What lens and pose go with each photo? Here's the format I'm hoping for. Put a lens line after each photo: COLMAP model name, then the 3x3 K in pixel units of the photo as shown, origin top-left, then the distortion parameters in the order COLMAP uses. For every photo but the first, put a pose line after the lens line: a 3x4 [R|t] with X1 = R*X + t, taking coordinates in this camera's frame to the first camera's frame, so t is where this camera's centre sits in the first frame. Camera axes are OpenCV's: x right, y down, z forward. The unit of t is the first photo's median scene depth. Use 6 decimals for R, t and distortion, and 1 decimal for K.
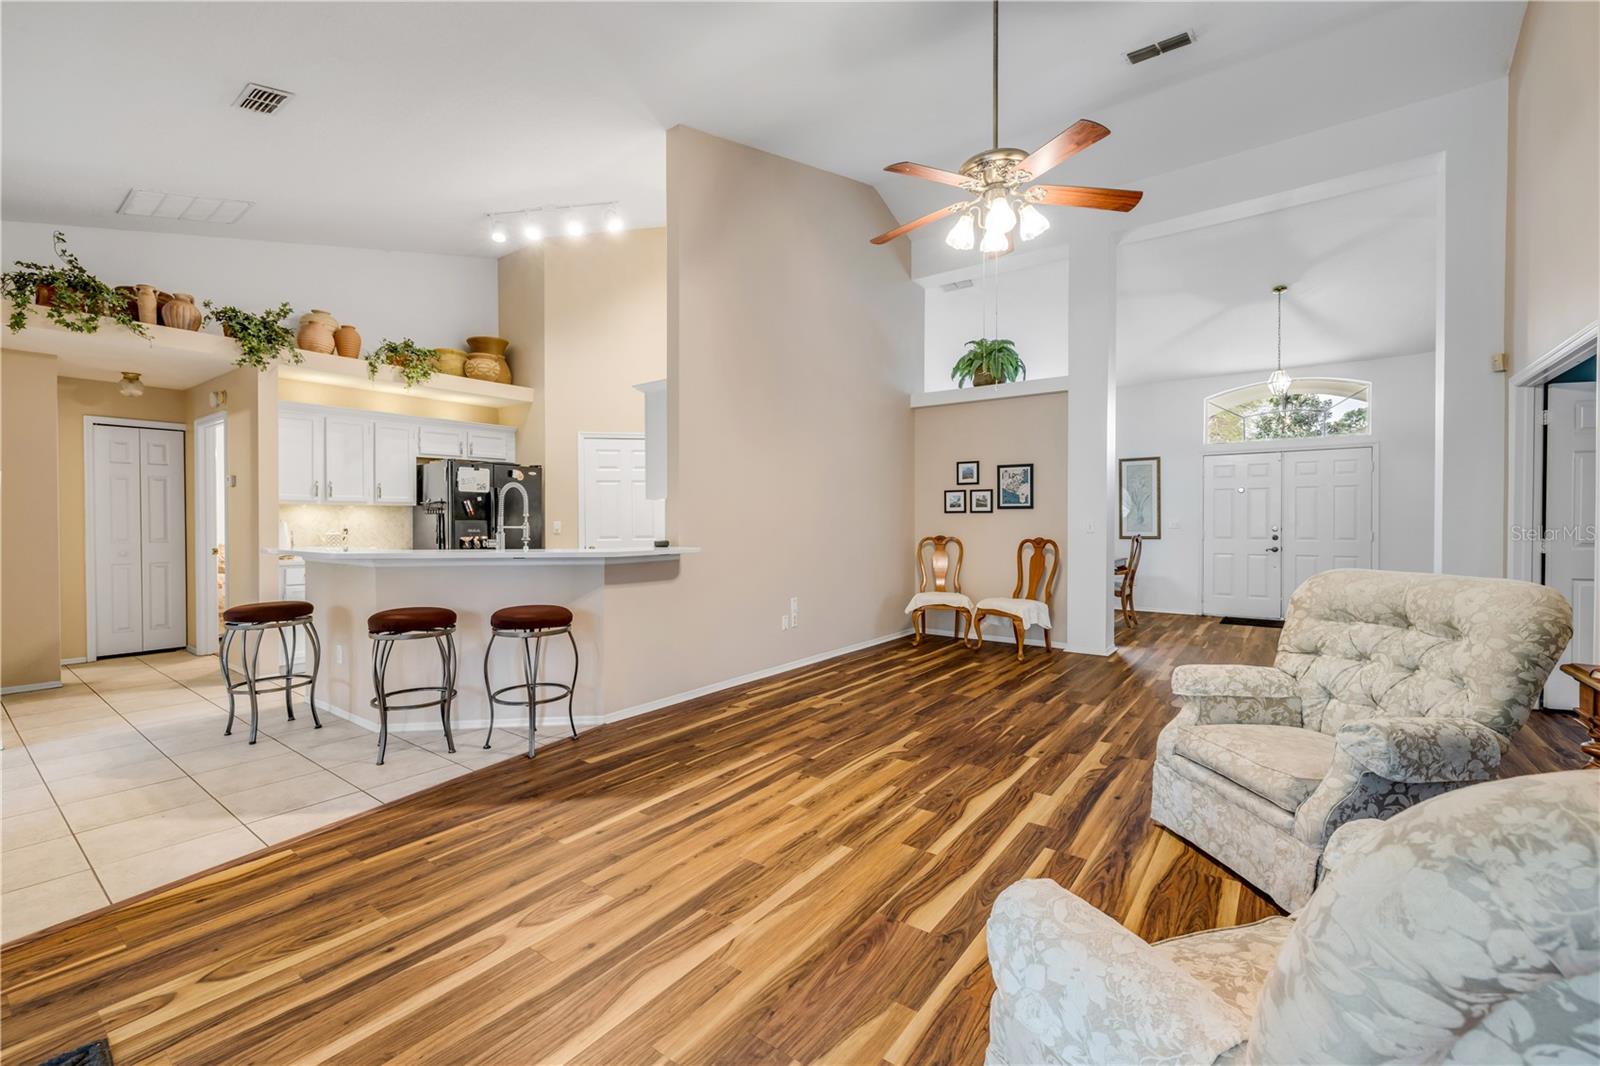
lens RADIAL K [[679.3, 0, 796.3], [0, 679.3, 525.4], [0, 0, 1]] dist [-0.002910, 0.000361]
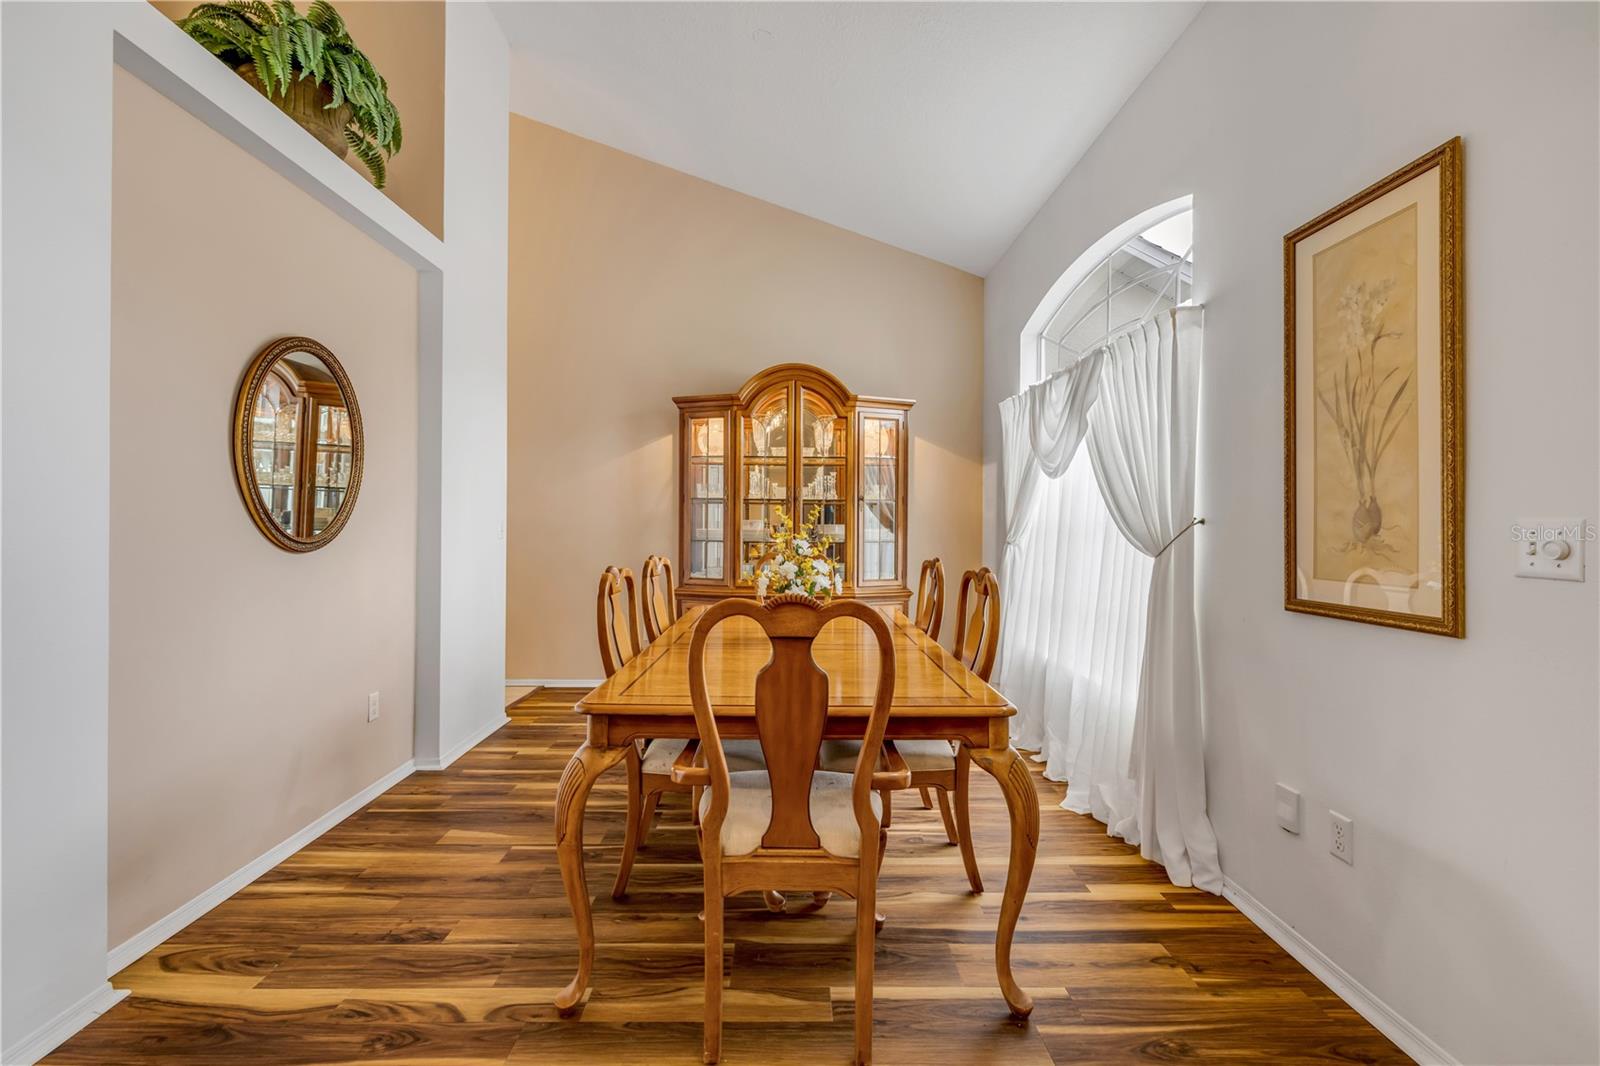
lens RADIAL K [[679.3, 0, 812.1], [0, 679.3, 525.0], [0, 0, 1]] dist [-0.002910, 0.000361]
pose [[0.607344, 0.005050, -0.794423, 0.900347], [-0.013330, 0.999904, -0.003834, -0.006951], [0.794327, 0.012919, 0.607353, 1.214186]]
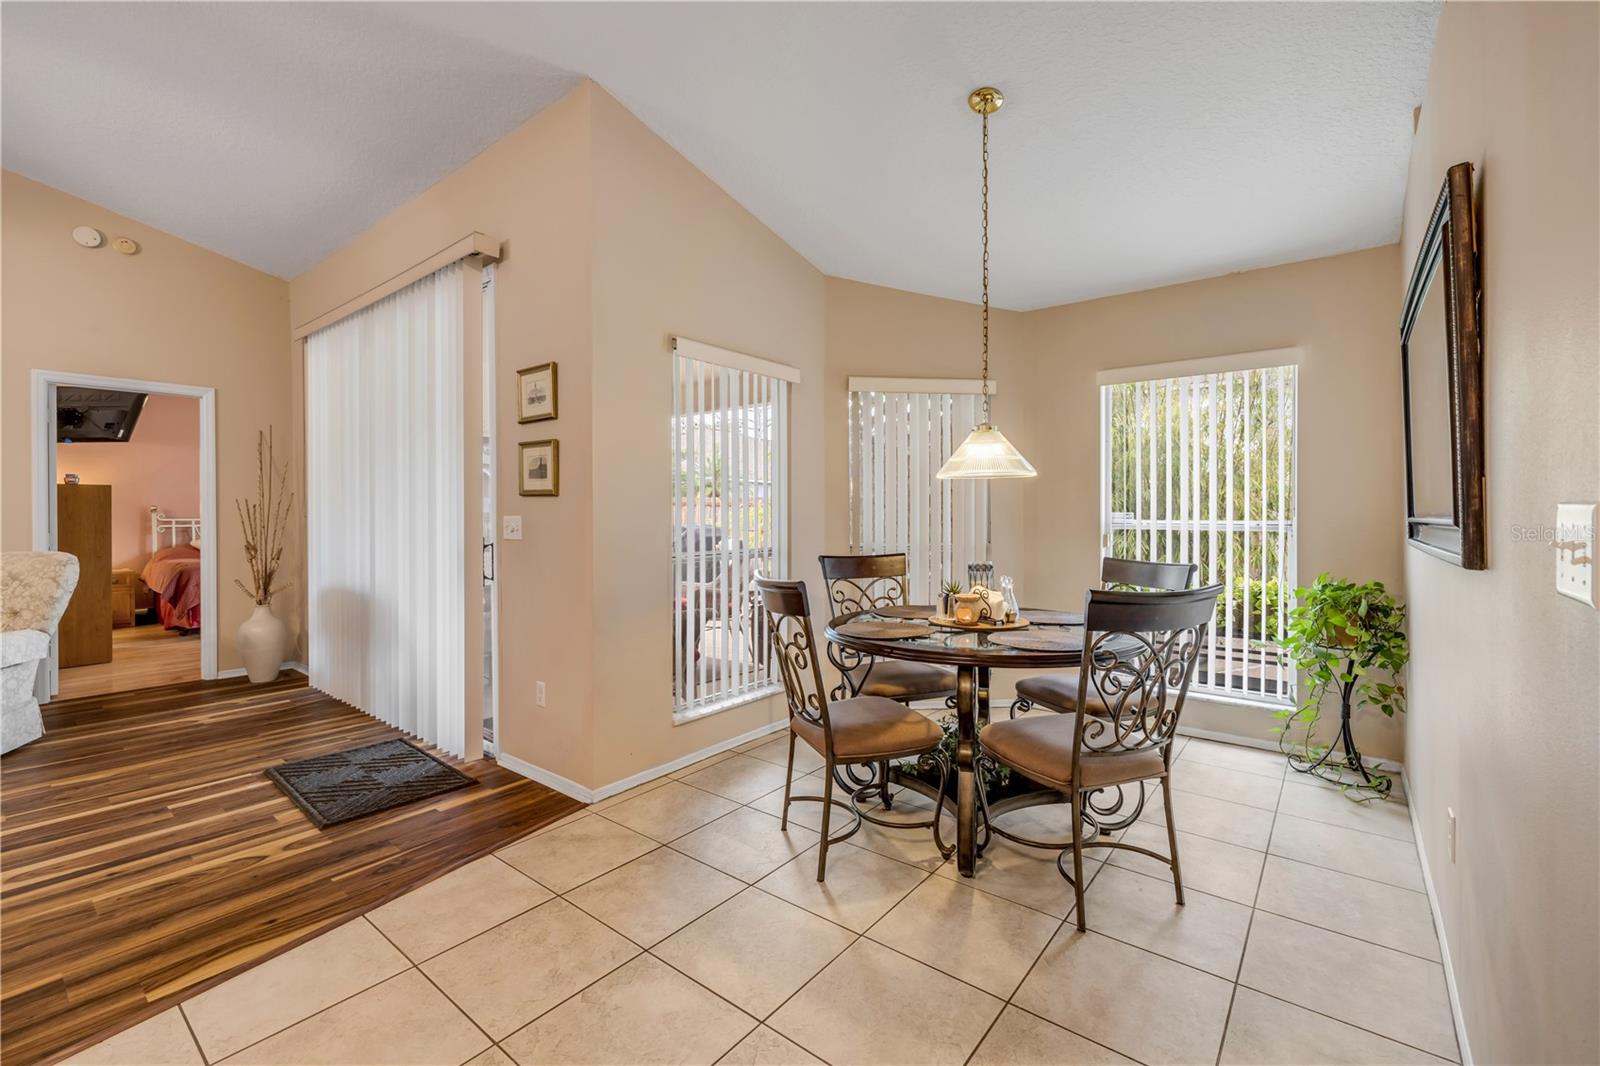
lens RADIAL K [[679.3, 0, 794.1], [0, 679.3, 522.6], [0, 0, 1]] dist [-0.002910, 0.000361]
pose [[-0.999535, 0.000816, 0.030485, -0.622979], [0.001515, 0.999737, 0.022886, -0.004128], [-0.030458, 0.022922, -0.999273, 0.726765]]
